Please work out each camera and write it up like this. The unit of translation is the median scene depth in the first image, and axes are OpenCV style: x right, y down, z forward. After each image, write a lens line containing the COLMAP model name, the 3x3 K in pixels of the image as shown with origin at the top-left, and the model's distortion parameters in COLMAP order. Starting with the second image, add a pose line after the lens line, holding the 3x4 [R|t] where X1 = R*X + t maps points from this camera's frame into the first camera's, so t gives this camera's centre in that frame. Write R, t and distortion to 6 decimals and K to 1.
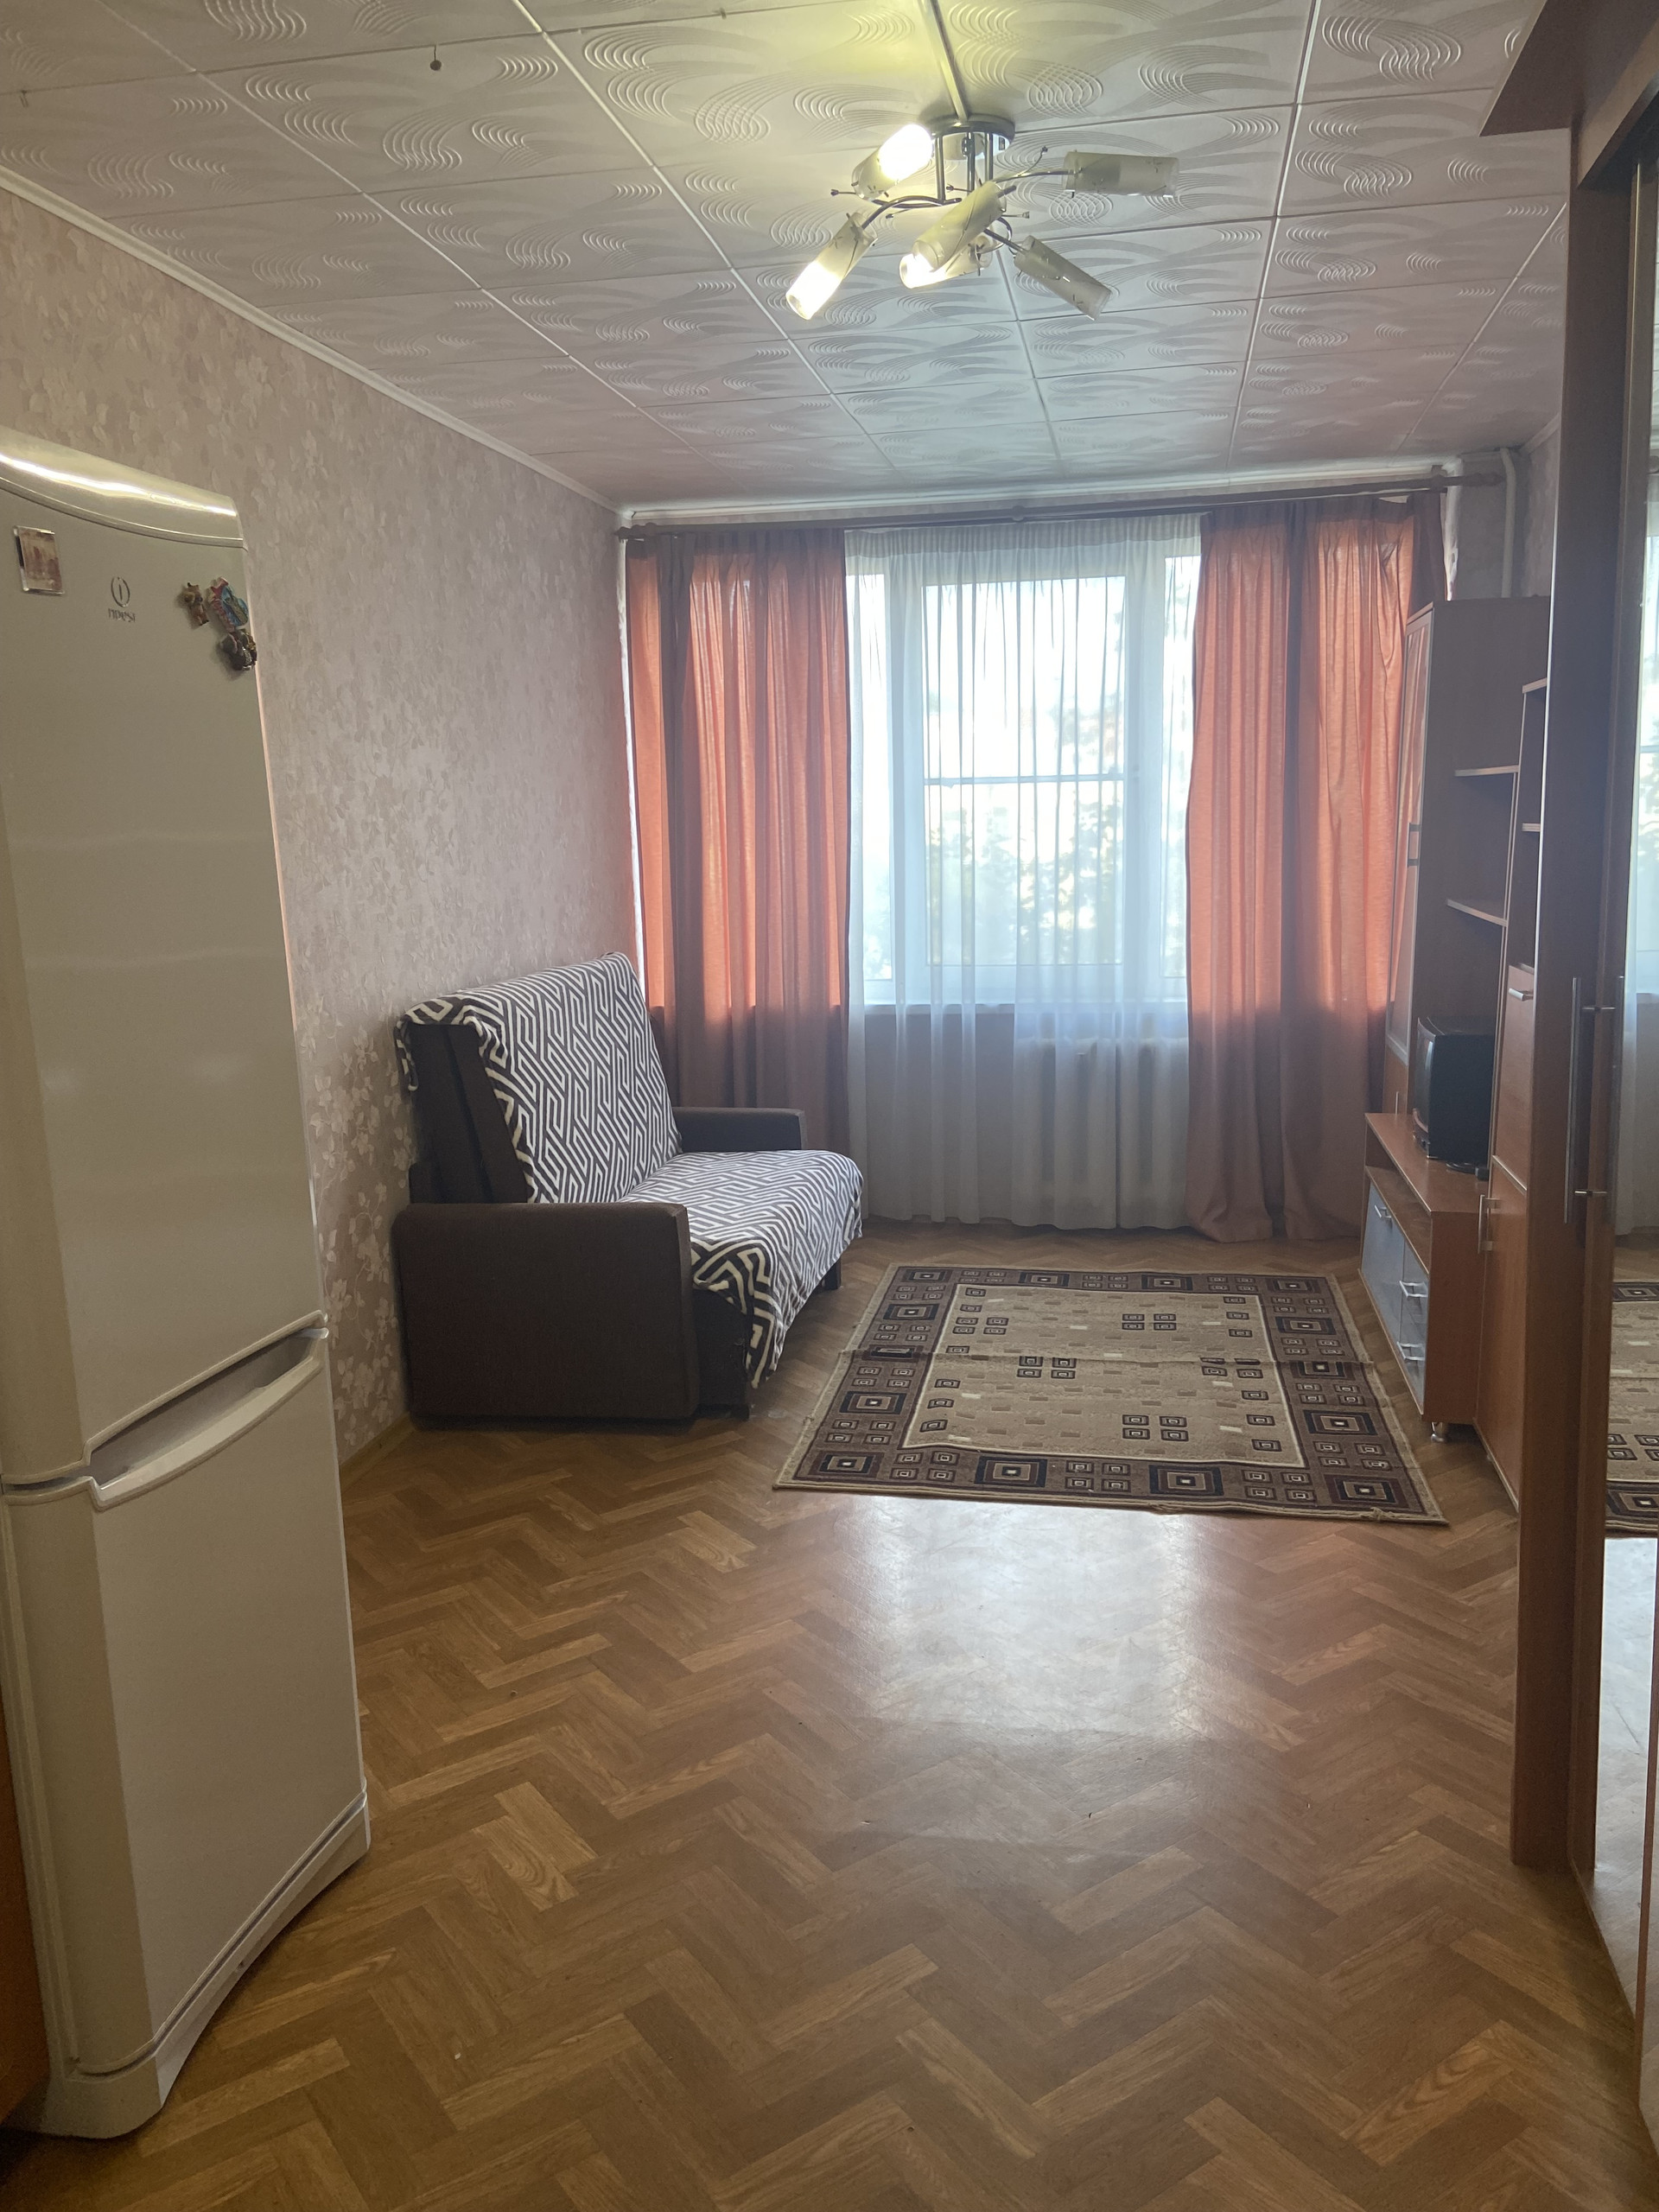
lens RADIAL K [[1674.2, 0, 838.8], [0, 1674.2, 1108.6], [0, 0, 1]] dist [0.115428, -0.141705]
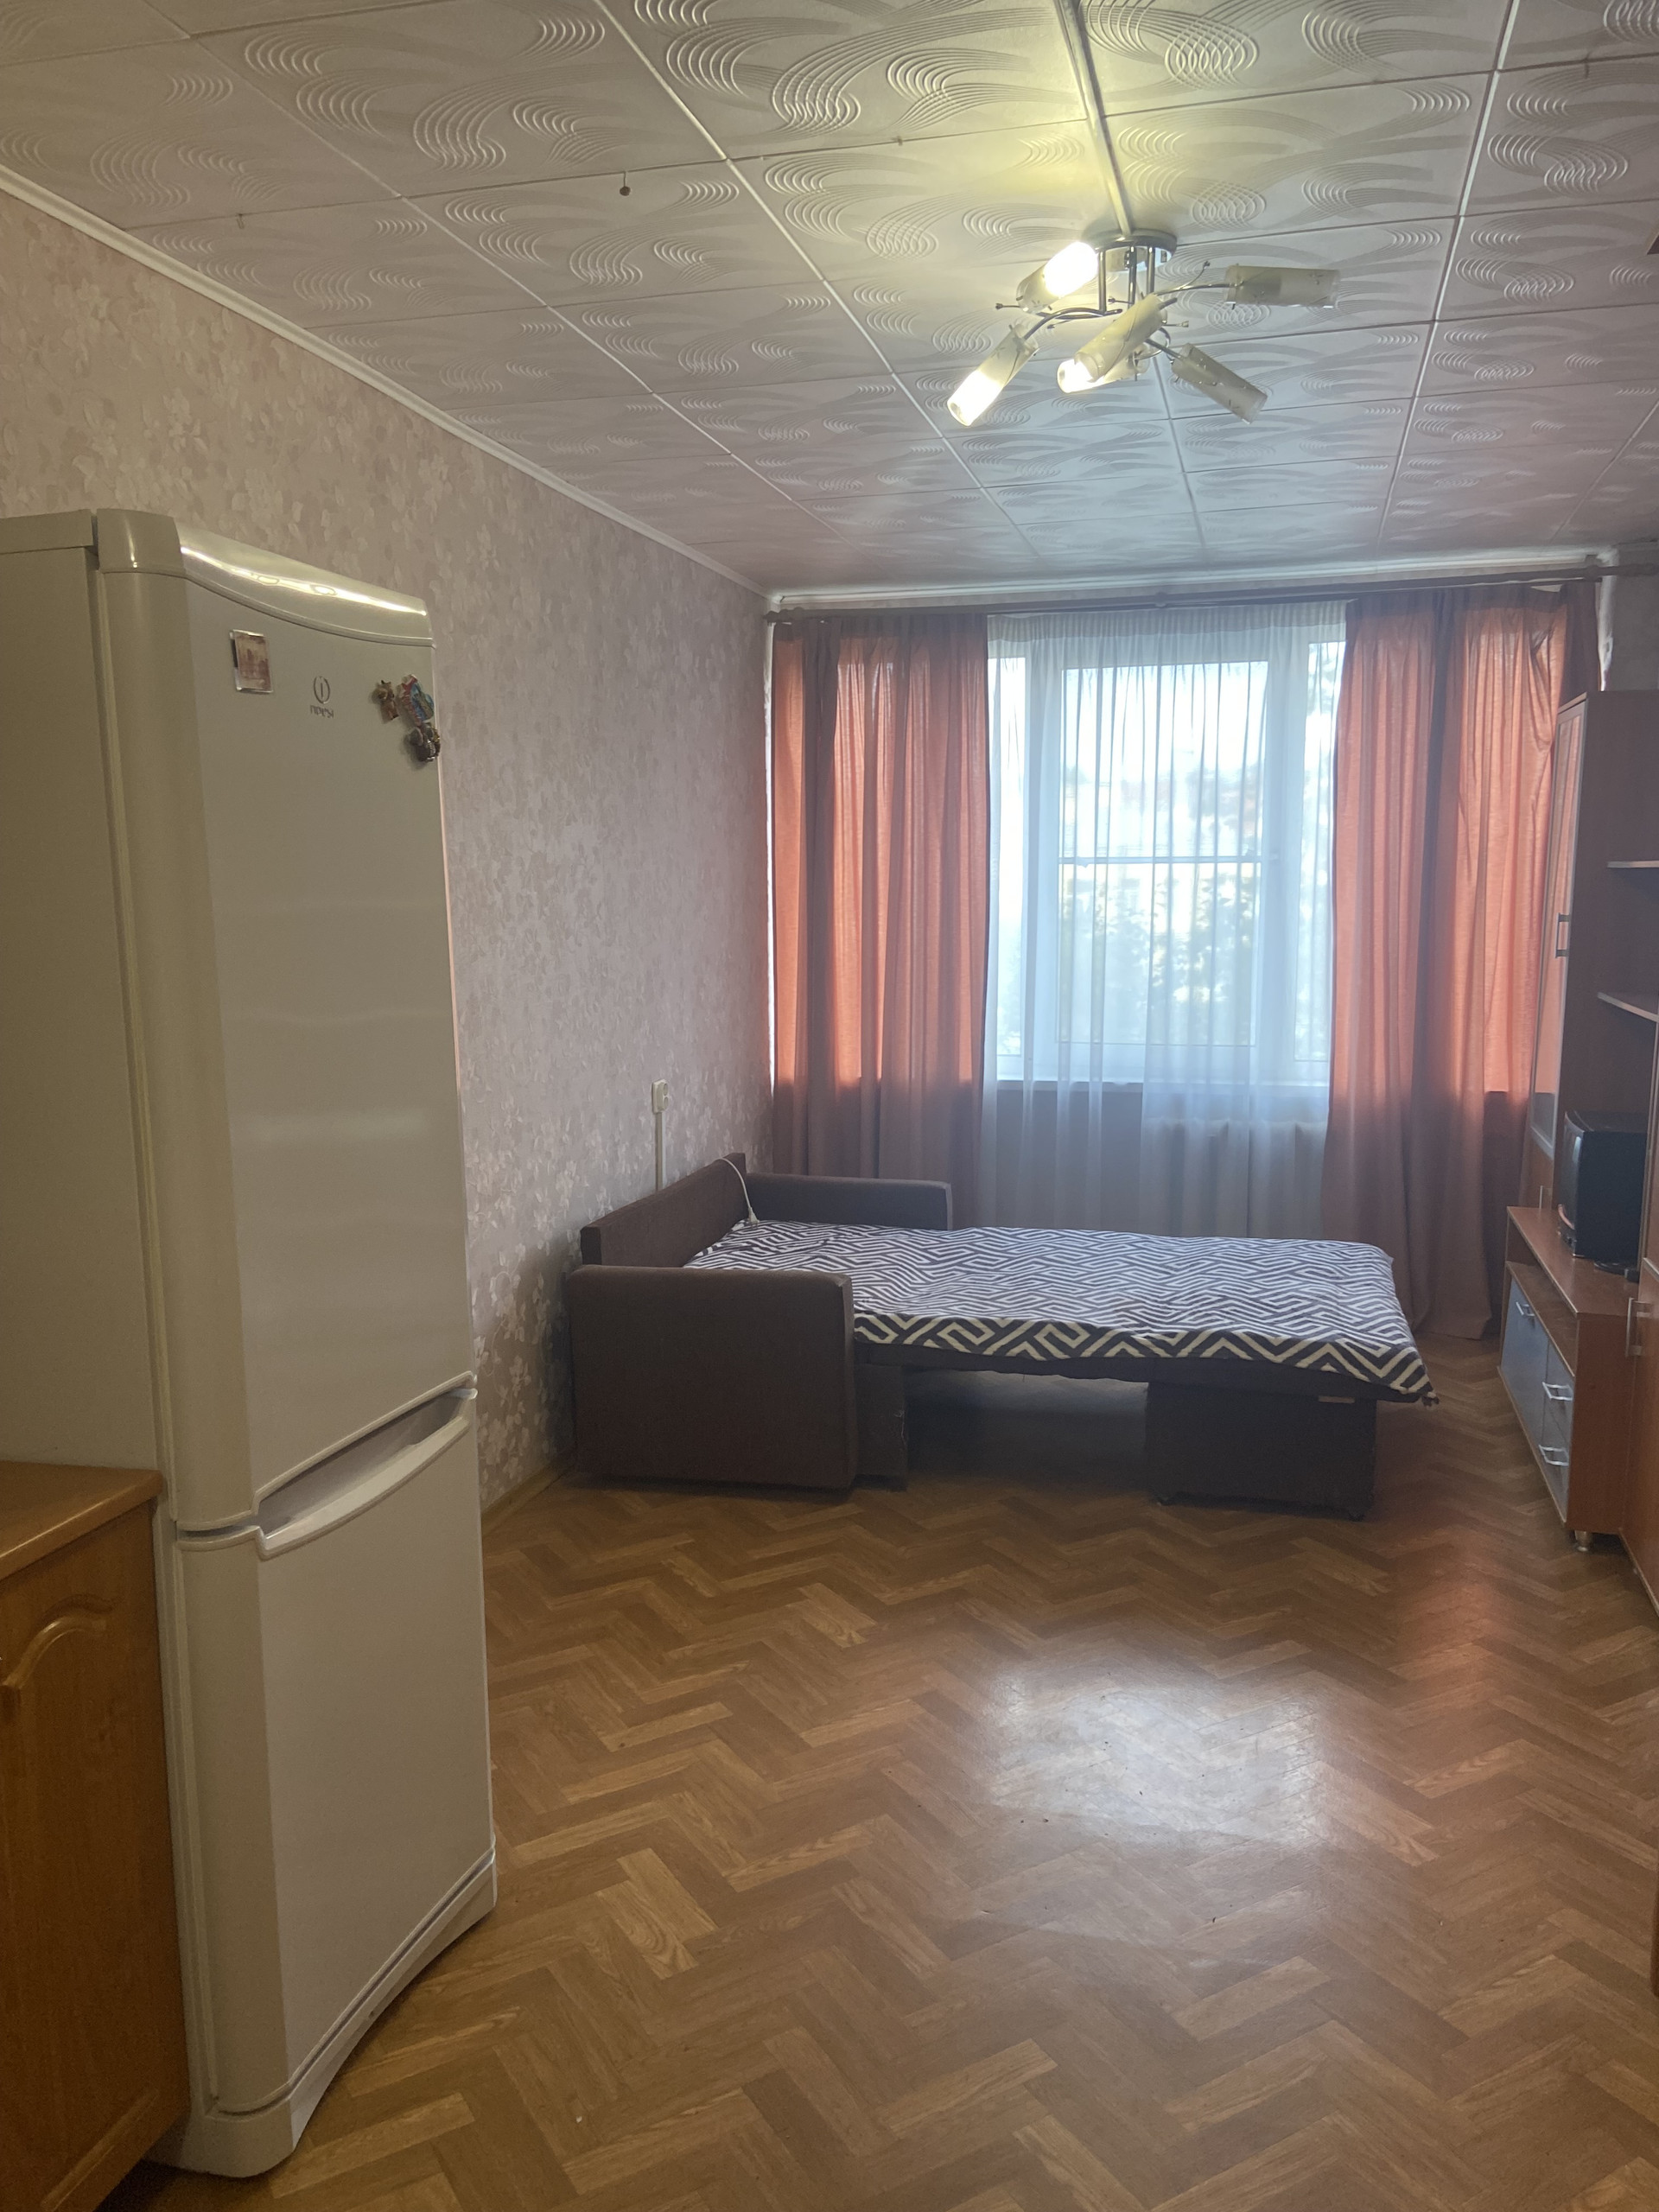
lens RADIAL K [[1674.2, 0, 836.1], [0, 1674.2, 1112.0], [0, 0, 1]] dist [0.115428, -0.141705]
pose [[0.996976, 0.029192, -0.072021, -0.008021], [-0.031827, 0.998855, -0.035725, -0.005725], [0.070896, 0.037910, 0.996763, -0.011553]]
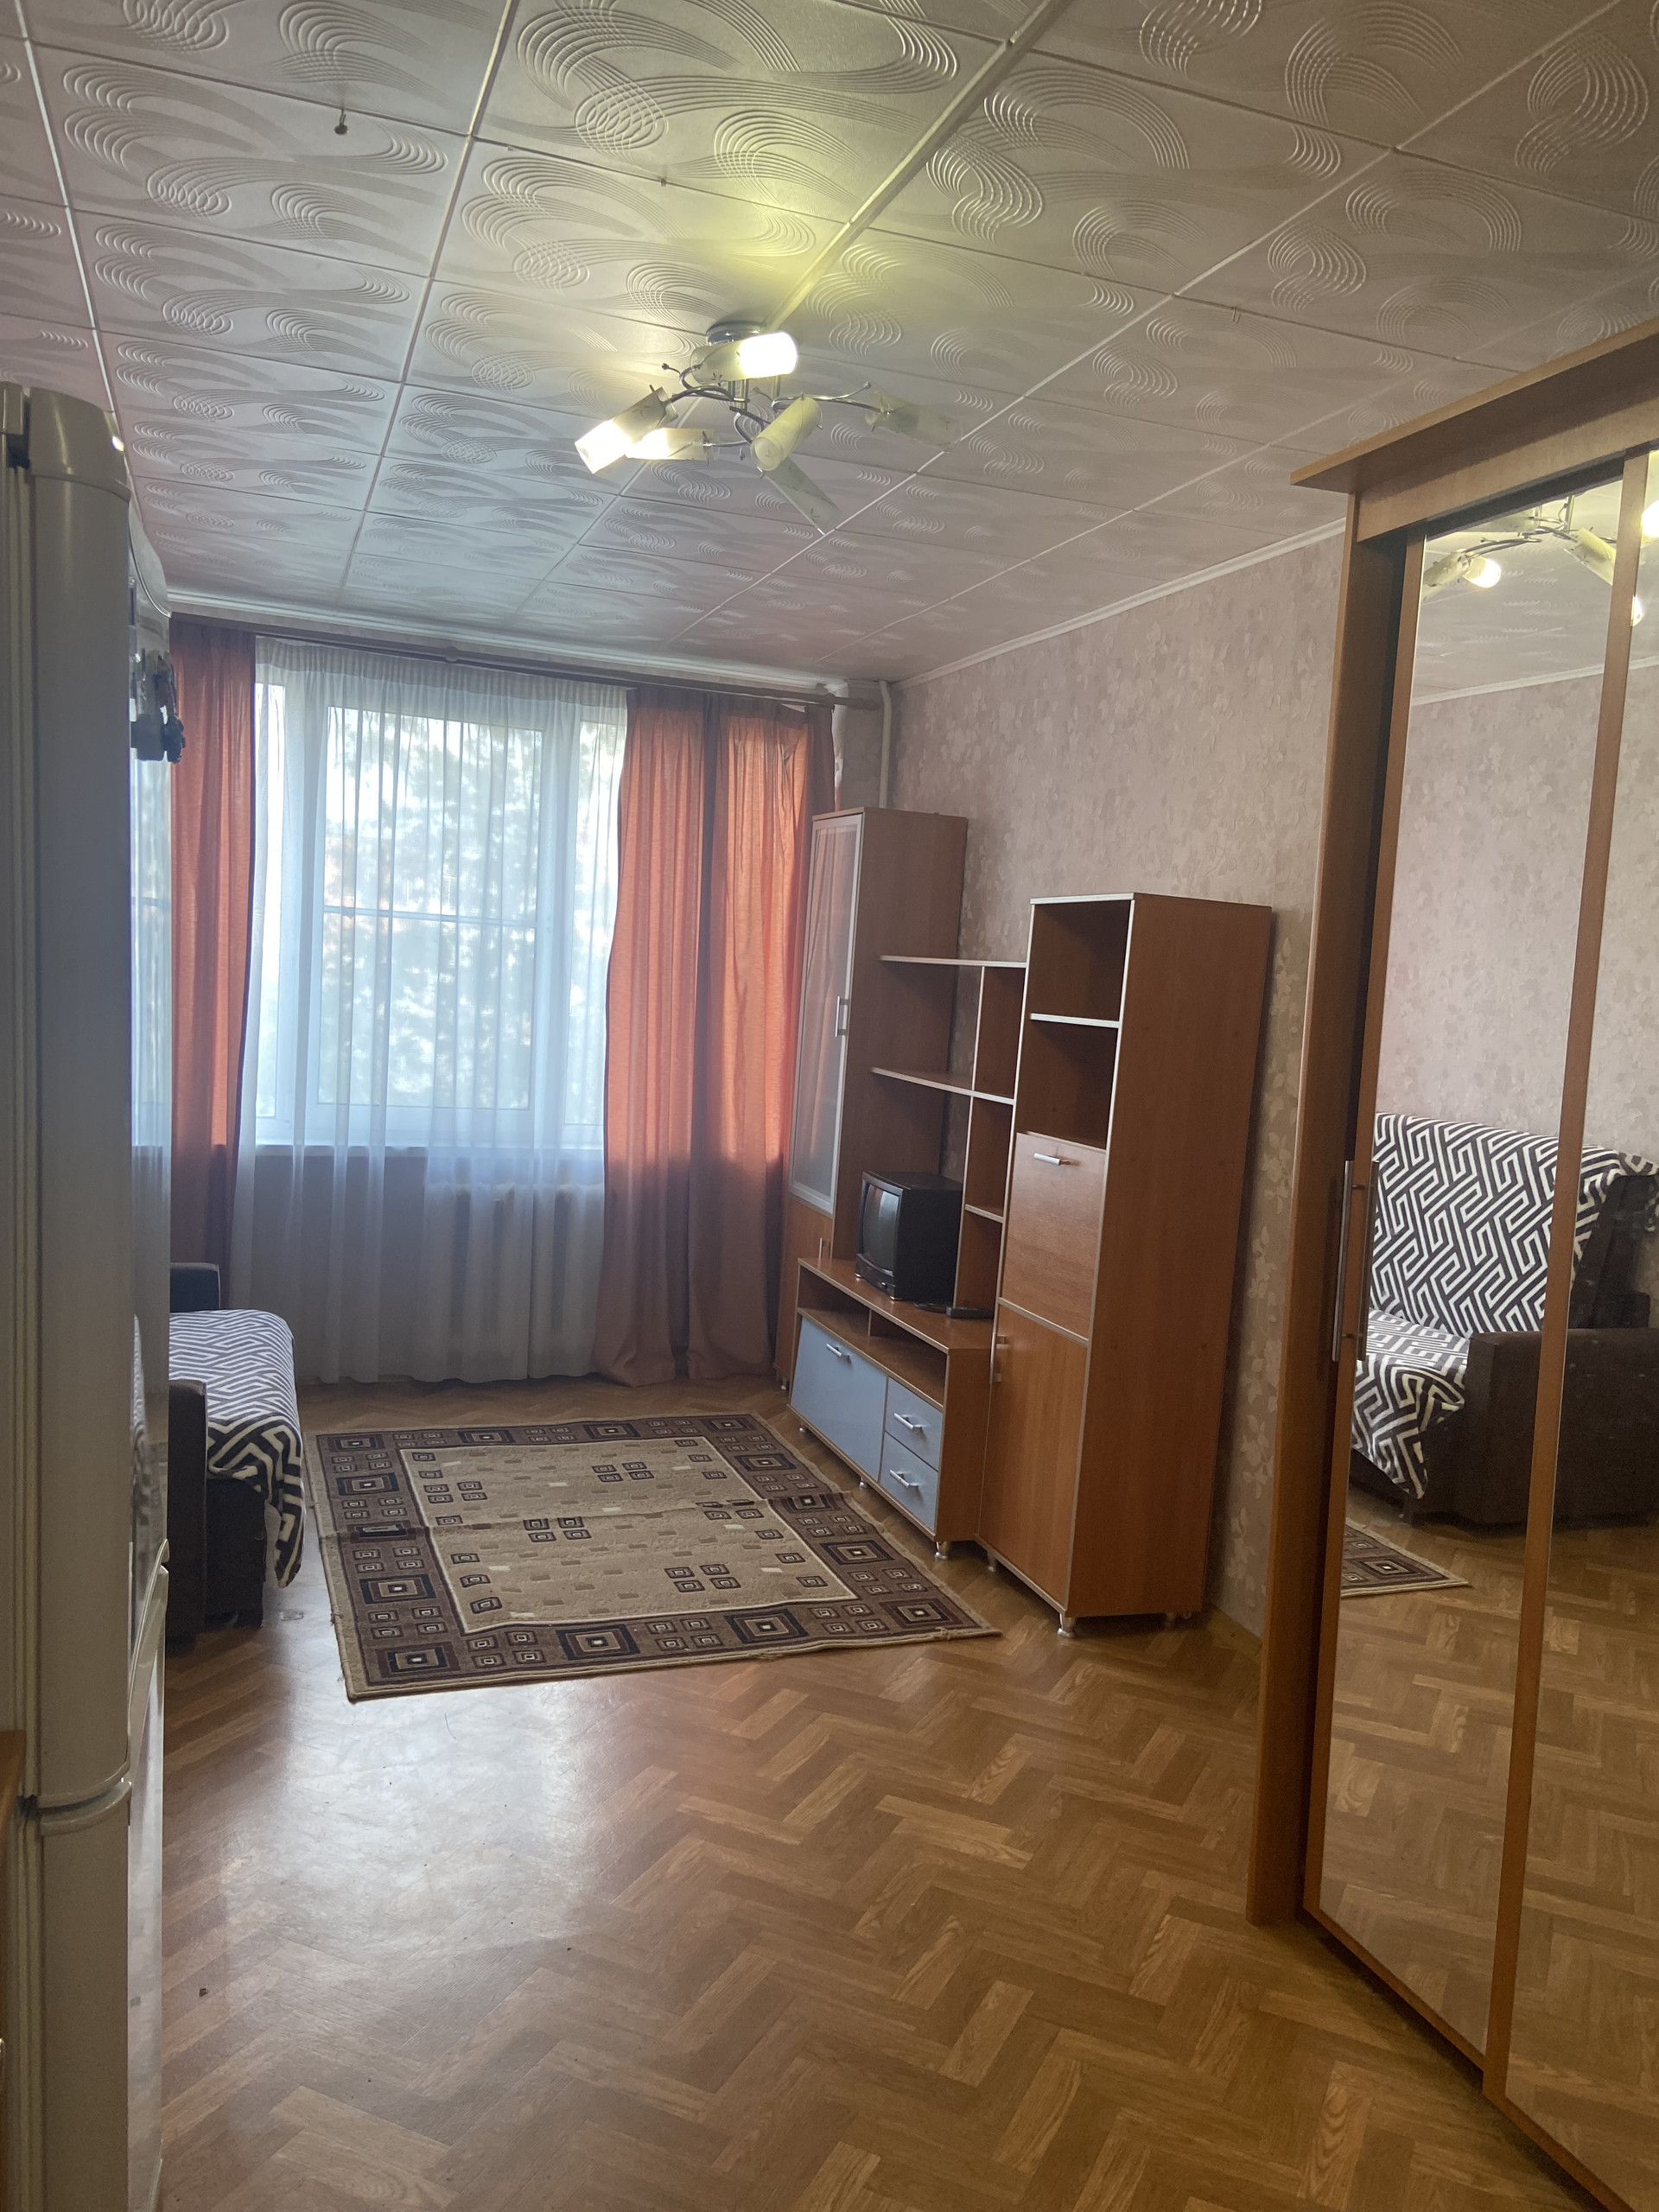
lens RADIAL K [[1674.2, 0, 864.7], [0, 1674.2, 1108.6], [0, 0, 1]] dist [0.115428, -0.141705]
pose [[0.852815, 0.033428, 0.521142, -0.274588], [0.008086, 0.996984, -0.077183, -0.012183], [-0.522150, 0.070037, 0.849973, 0.073867]]
